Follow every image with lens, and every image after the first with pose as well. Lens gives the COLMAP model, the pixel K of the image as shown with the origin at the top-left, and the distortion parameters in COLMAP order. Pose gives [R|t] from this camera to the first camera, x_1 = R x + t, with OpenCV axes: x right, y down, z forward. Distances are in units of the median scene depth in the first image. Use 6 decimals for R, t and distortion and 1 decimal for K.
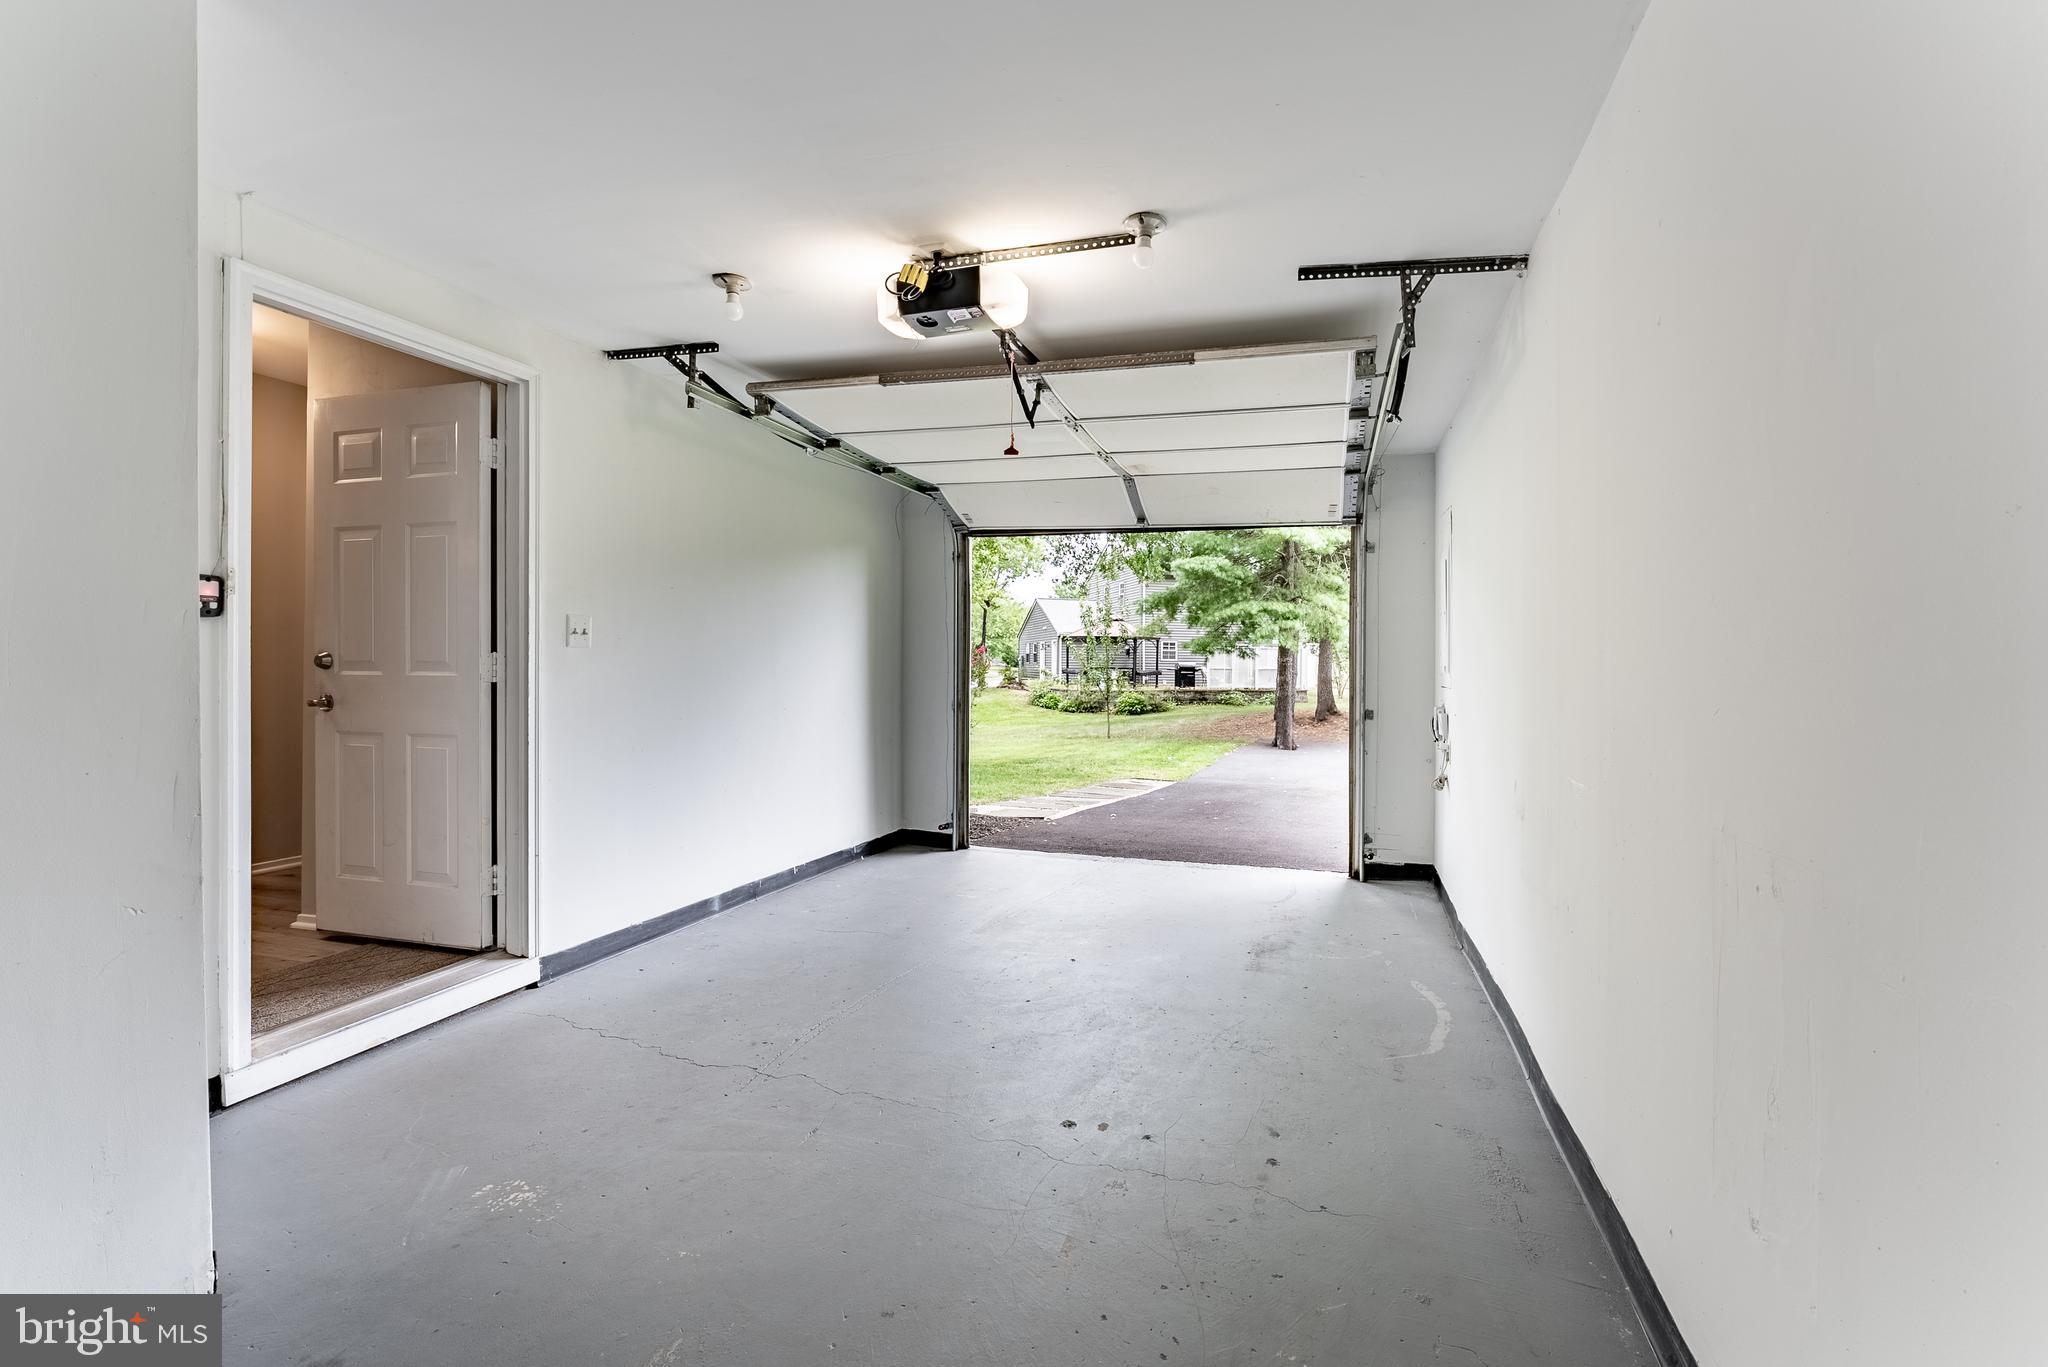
lens RADIAL K [[1017.9, 0, 1030.0], [0, 1017.9, 677.9], [0, 0, 1]] dist [0.000336, 0.000112]
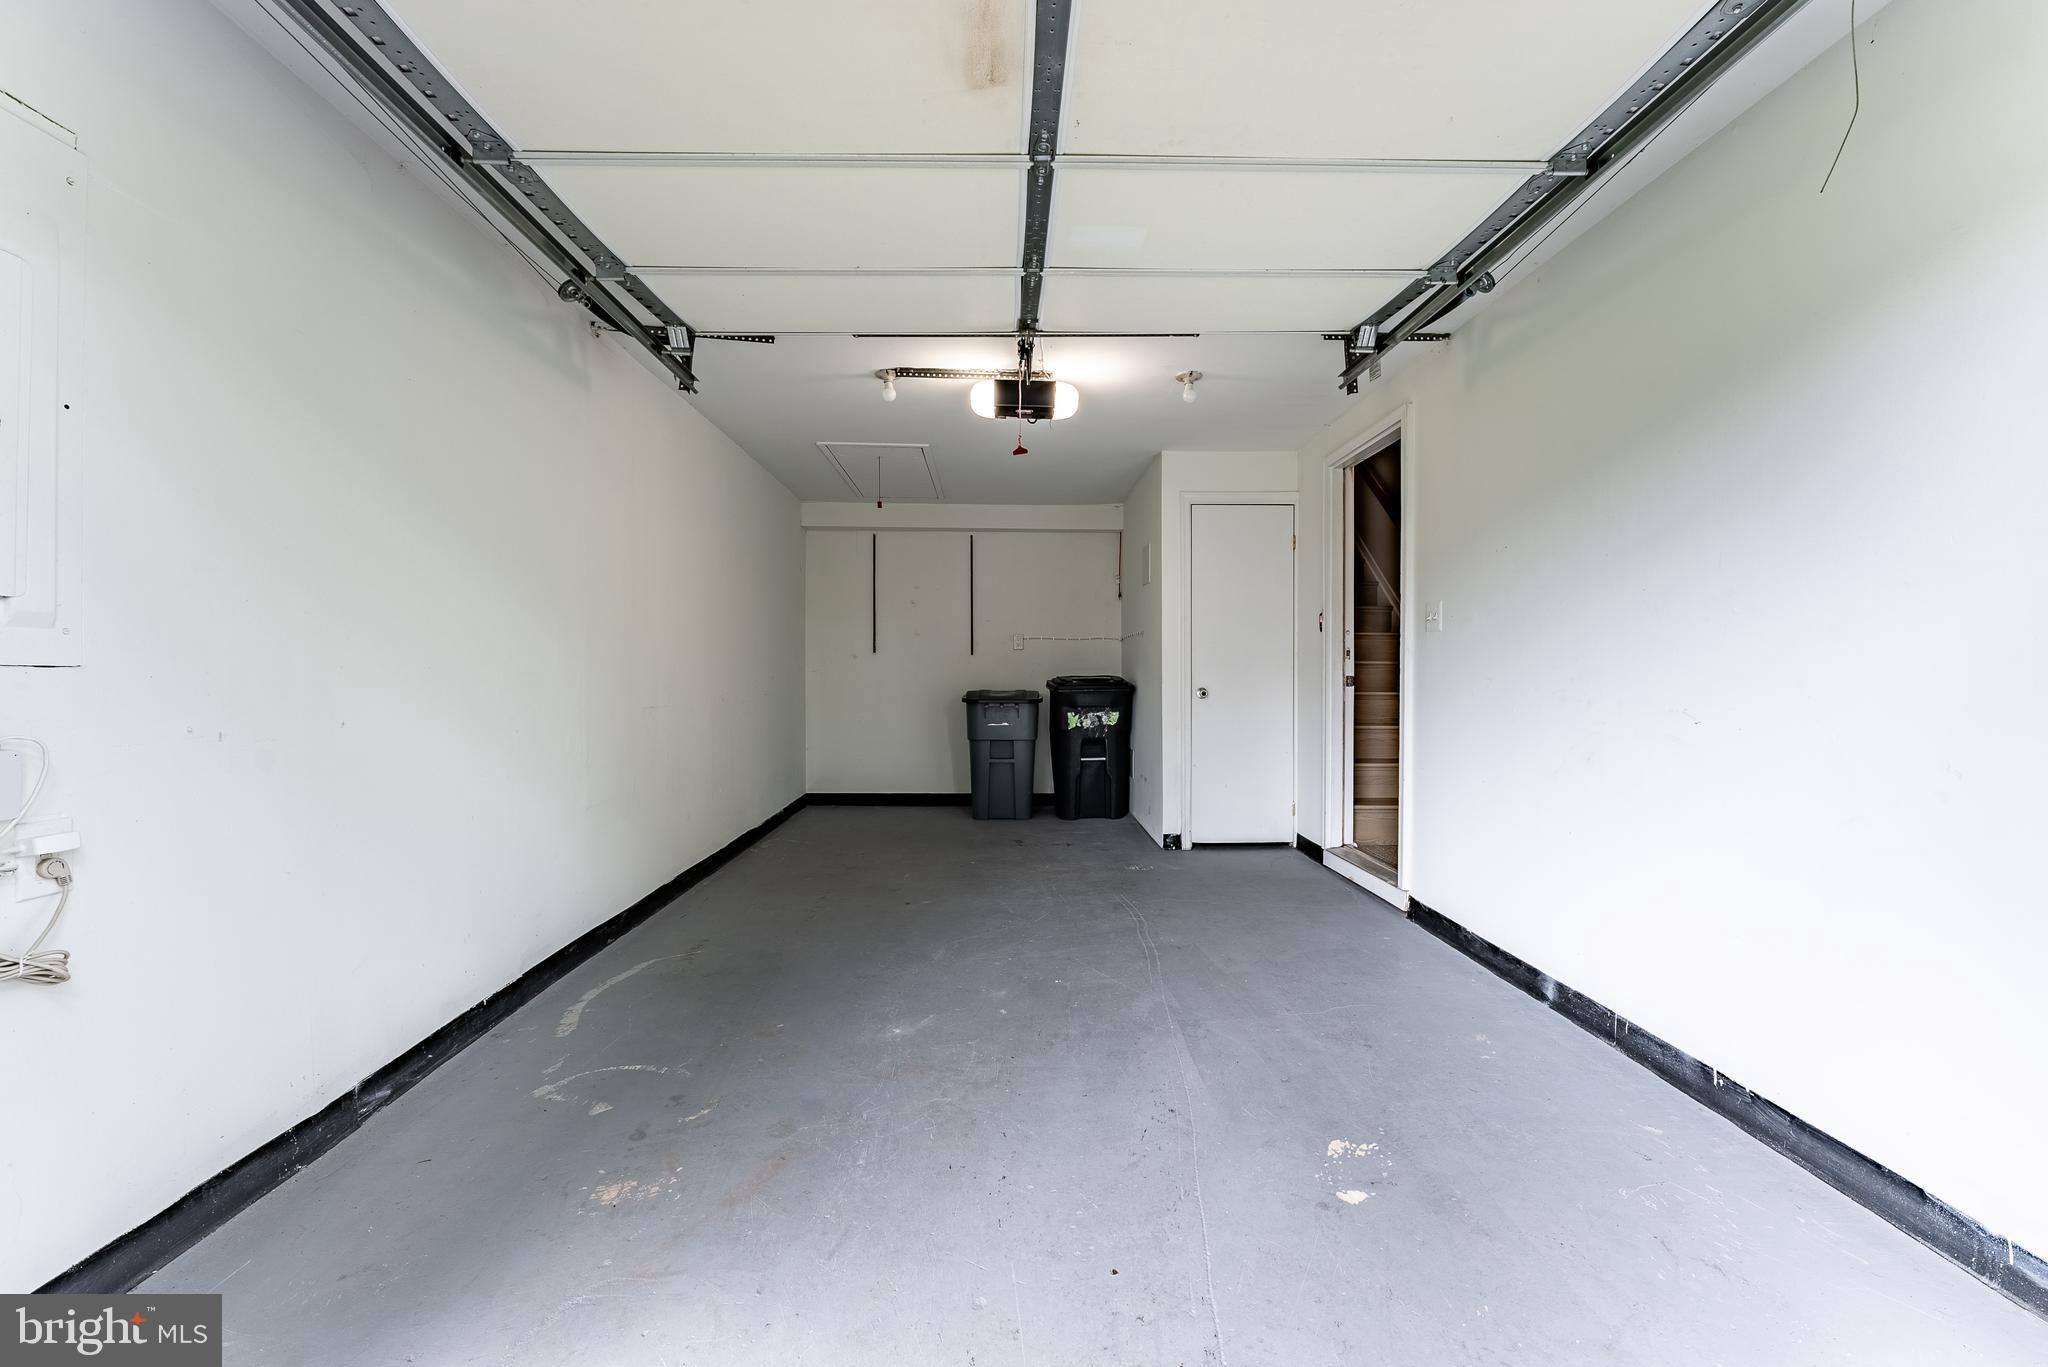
lens RADIAL K [[1017.9, 0, 1030.0], [0, 1017.9, 677.9], [0, 0, 1]] dist [0.000336, 0.000112]
pose [[-0.951952, -0.007491, -0.306155, 0.299399], [-0.011942, 0.999848, 0.012667, 0.012108], [0.306014, 0.015715, -0.951897, 1.990121]]
